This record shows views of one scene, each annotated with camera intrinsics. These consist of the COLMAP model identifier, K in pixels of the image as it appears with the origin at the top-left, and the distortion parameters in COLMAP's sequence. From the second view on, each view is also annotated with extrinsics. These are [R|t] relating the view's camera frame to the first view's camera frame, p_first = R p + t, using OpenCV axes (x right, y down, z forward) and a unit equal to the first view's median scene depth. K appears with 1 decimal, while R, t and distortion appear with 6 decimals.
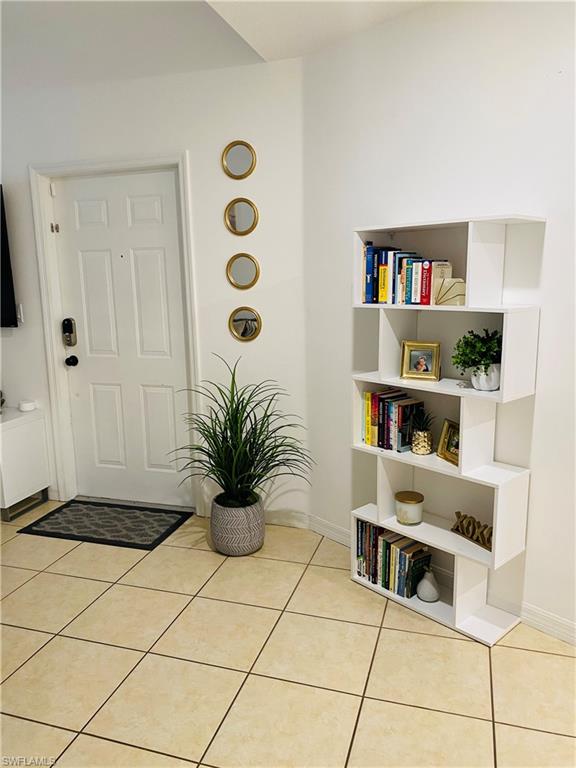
lens RADIAL K [[582.9, 0, 285.7], [0, 582.9, 380.3], [0, 0, 1]] dist [-0.011234, -0.001371]
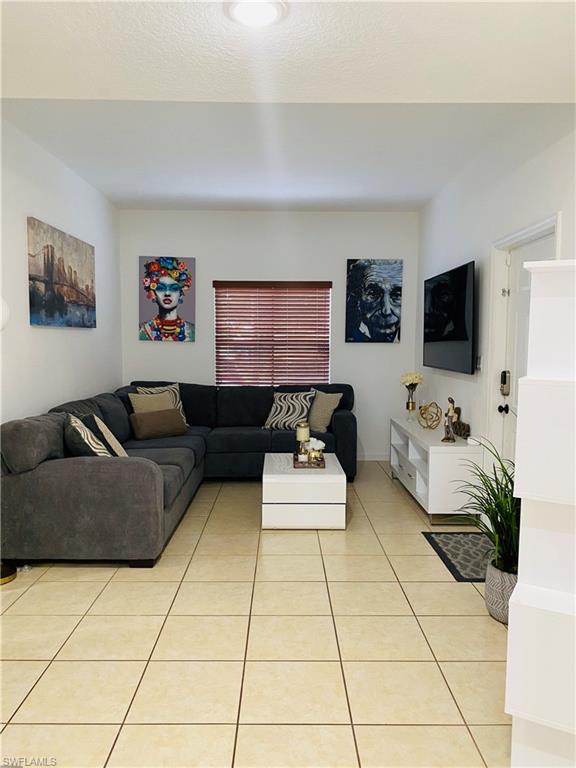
lens RADIAL K [[582.9, 0, 288.0], [0, 582.9, 387.0], [0, 0, 1]] dist [-0.011234, -0.001371]
pose [[0.314548, 0.101876, -0.943759, 0.592215], [-0.180975, 0.982424, 0.045733, -0.053480], [0.931830, 0.156412, 0.327457, 0.256525]]
